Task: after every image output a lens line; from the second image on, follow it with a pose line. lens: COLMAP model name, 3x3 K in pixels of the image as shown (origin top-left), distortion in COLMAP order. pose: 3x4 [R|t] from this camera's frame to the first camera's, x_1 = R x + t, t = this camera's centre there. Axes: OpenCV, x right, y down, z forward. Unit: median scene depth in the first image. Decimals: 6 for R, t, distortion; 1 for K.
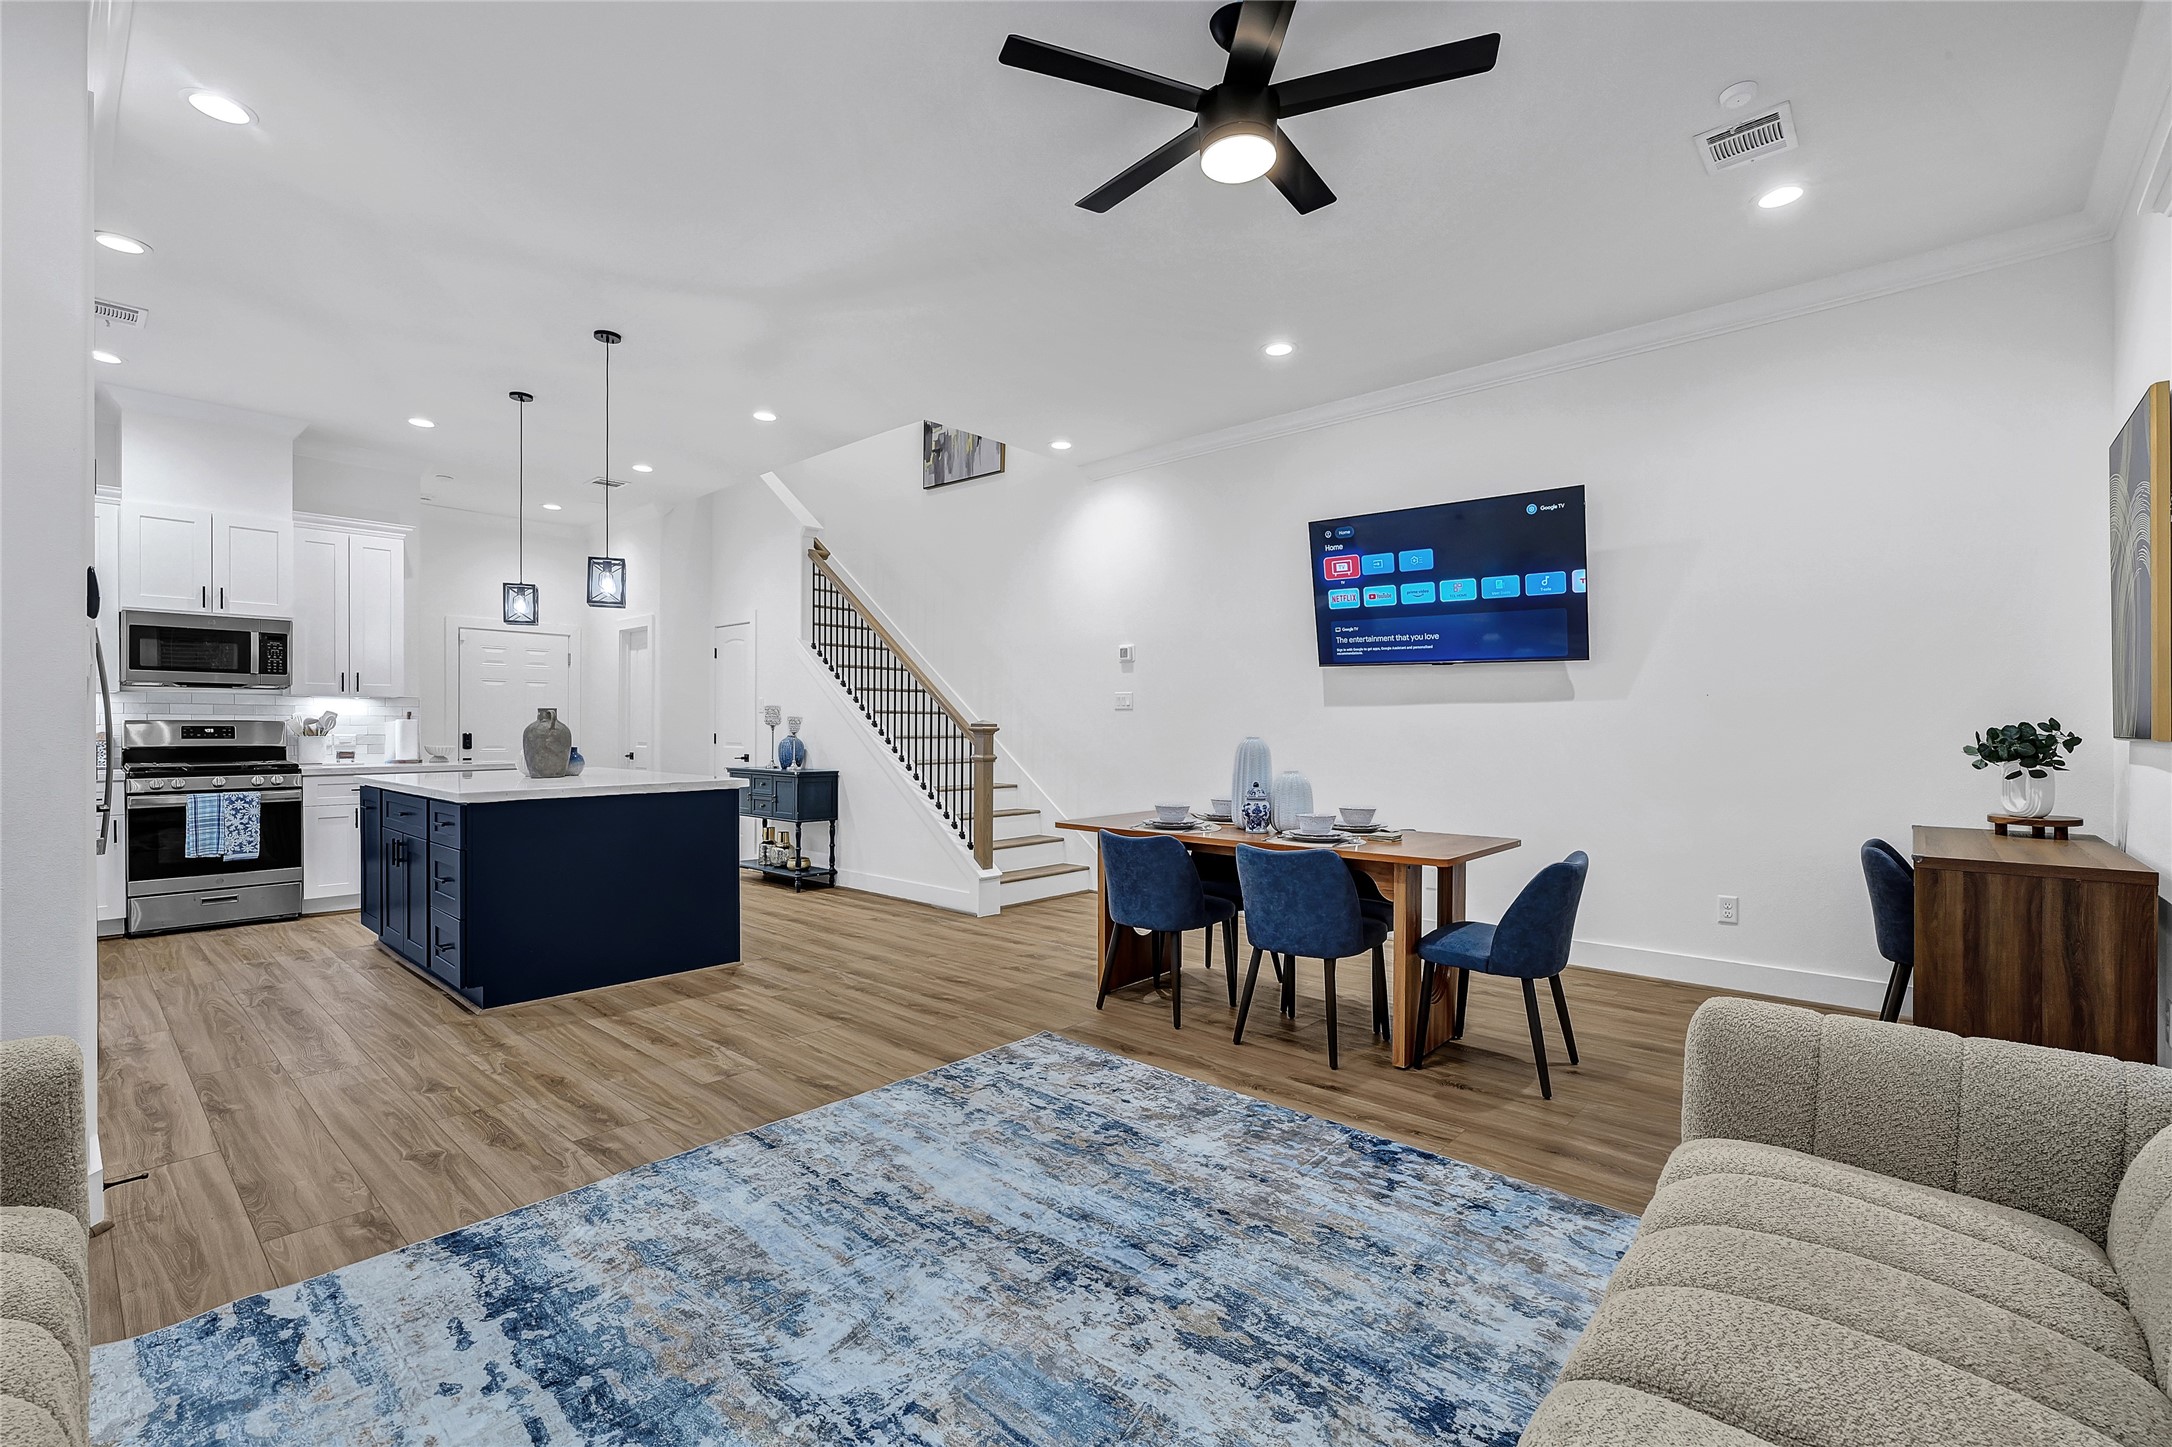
lens RADIAL K [[968.2, 0, 1096.2], [0, 968.2, 723.7], [0, 0, 1]] dist [0.025181, -0.000046]
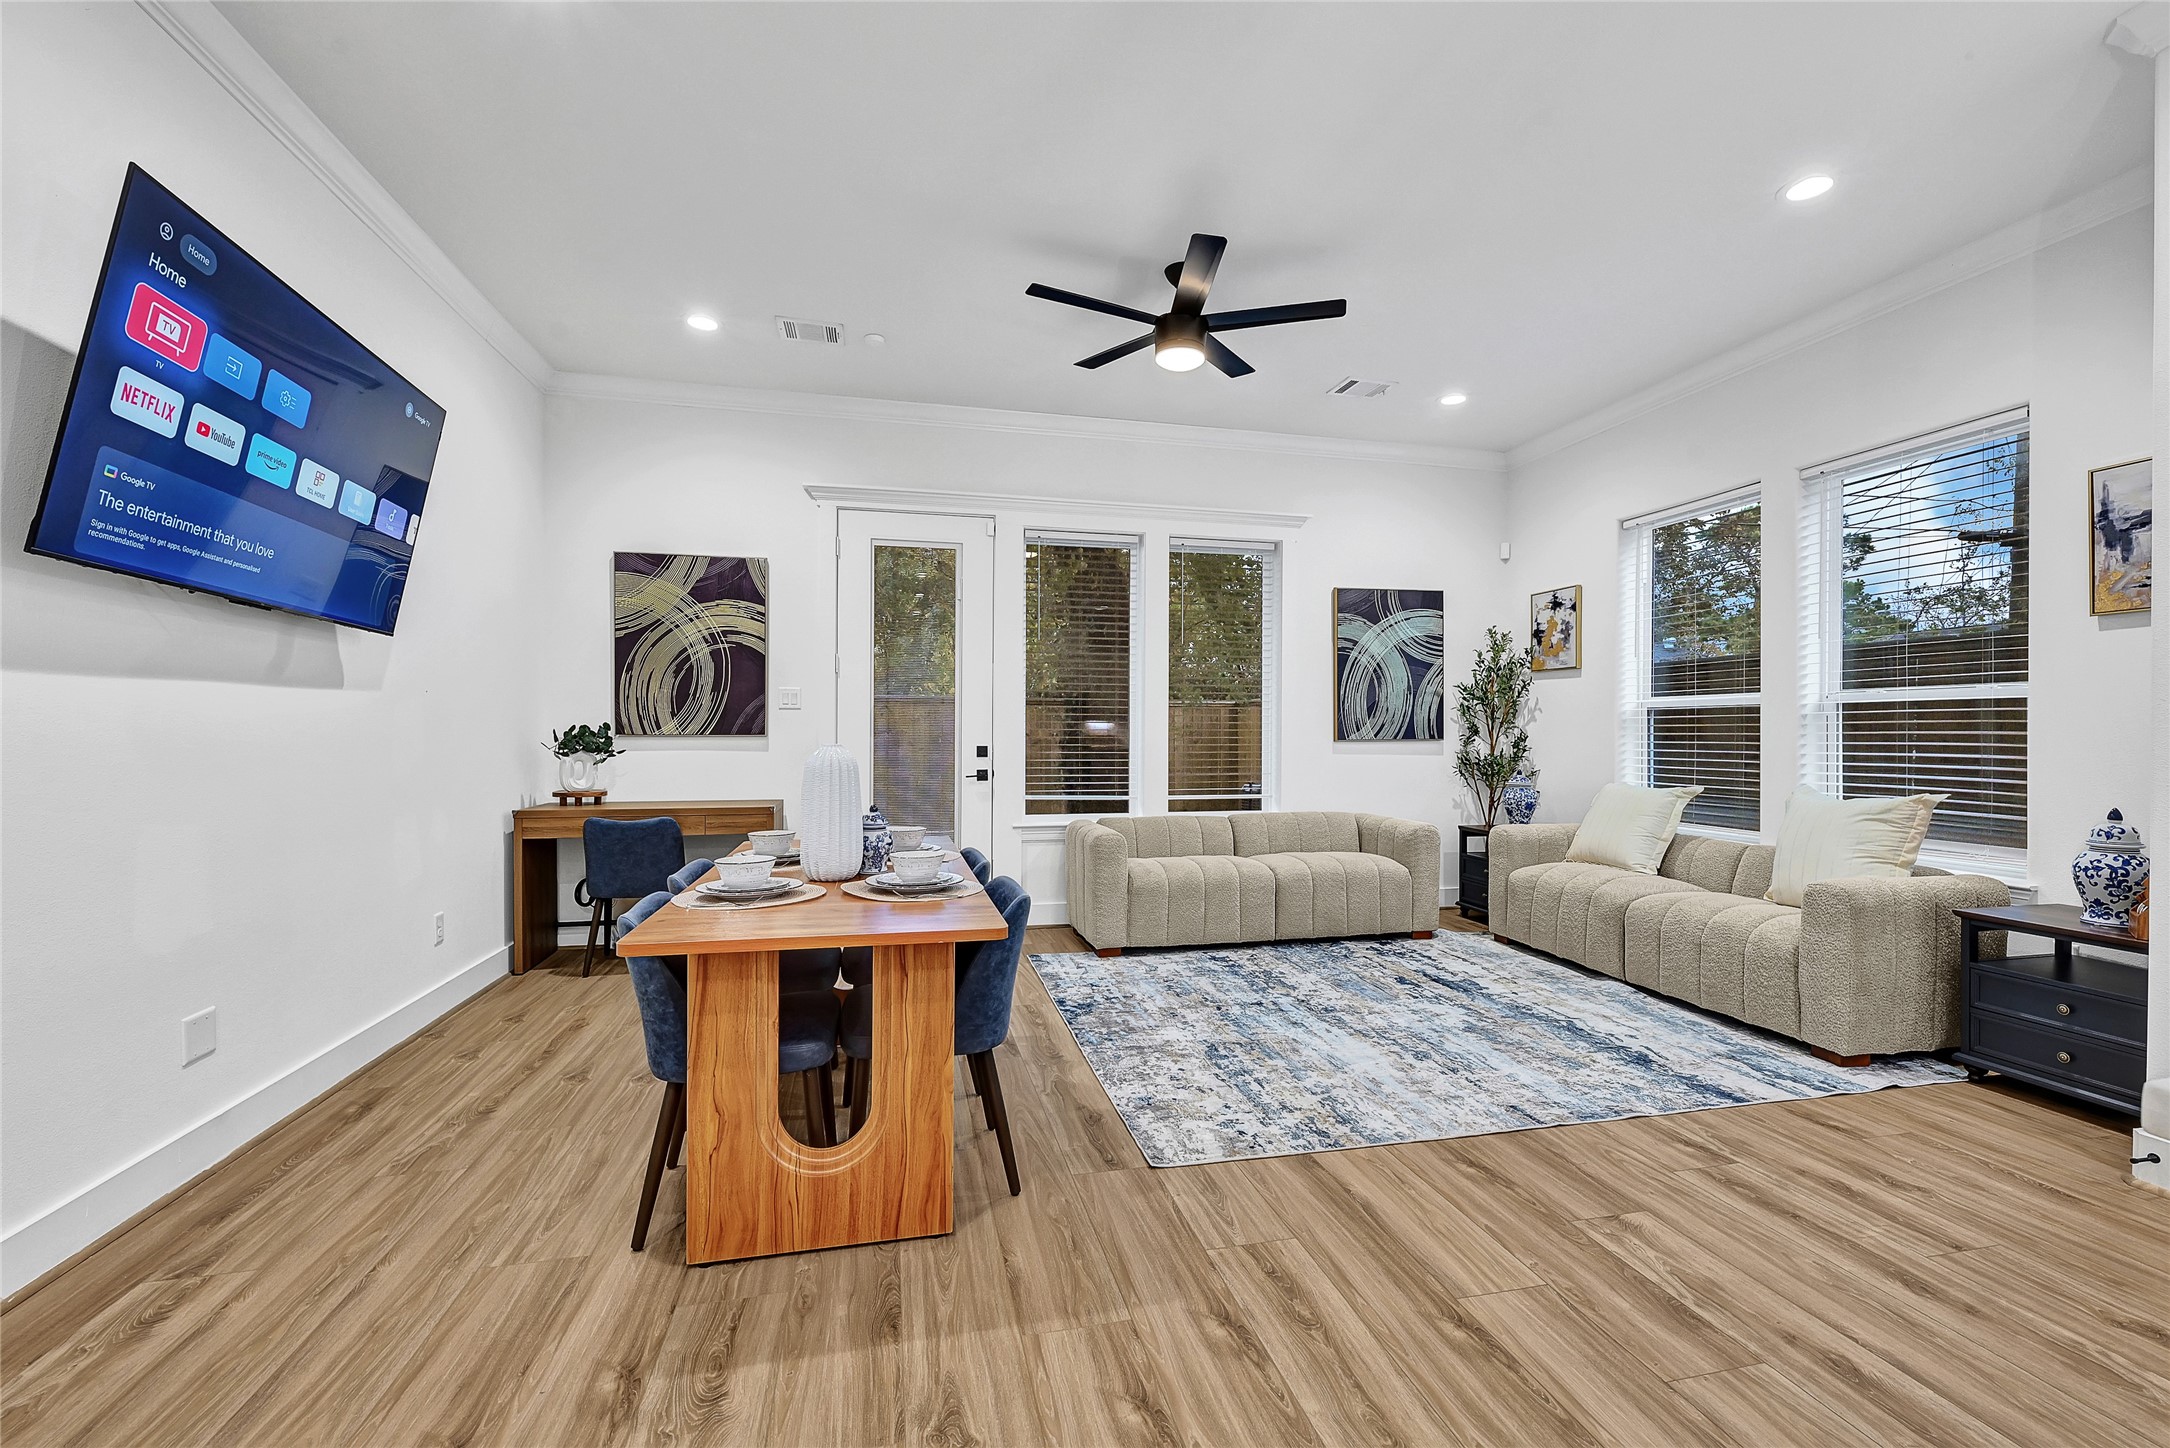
lens RADIAL K [[913.5, 0, 1145.2], [0, 913.5, 738.2], [0, 0, 1]] dist [-0.002625, -0.000064]
pose [[-0.846554, -0.005528, 0.532275, -0.427013], [-0.002490, 0.999976, 0.006425, 0.011760], [-0.532298, 0.004114, -0.846547, 1.693634]]
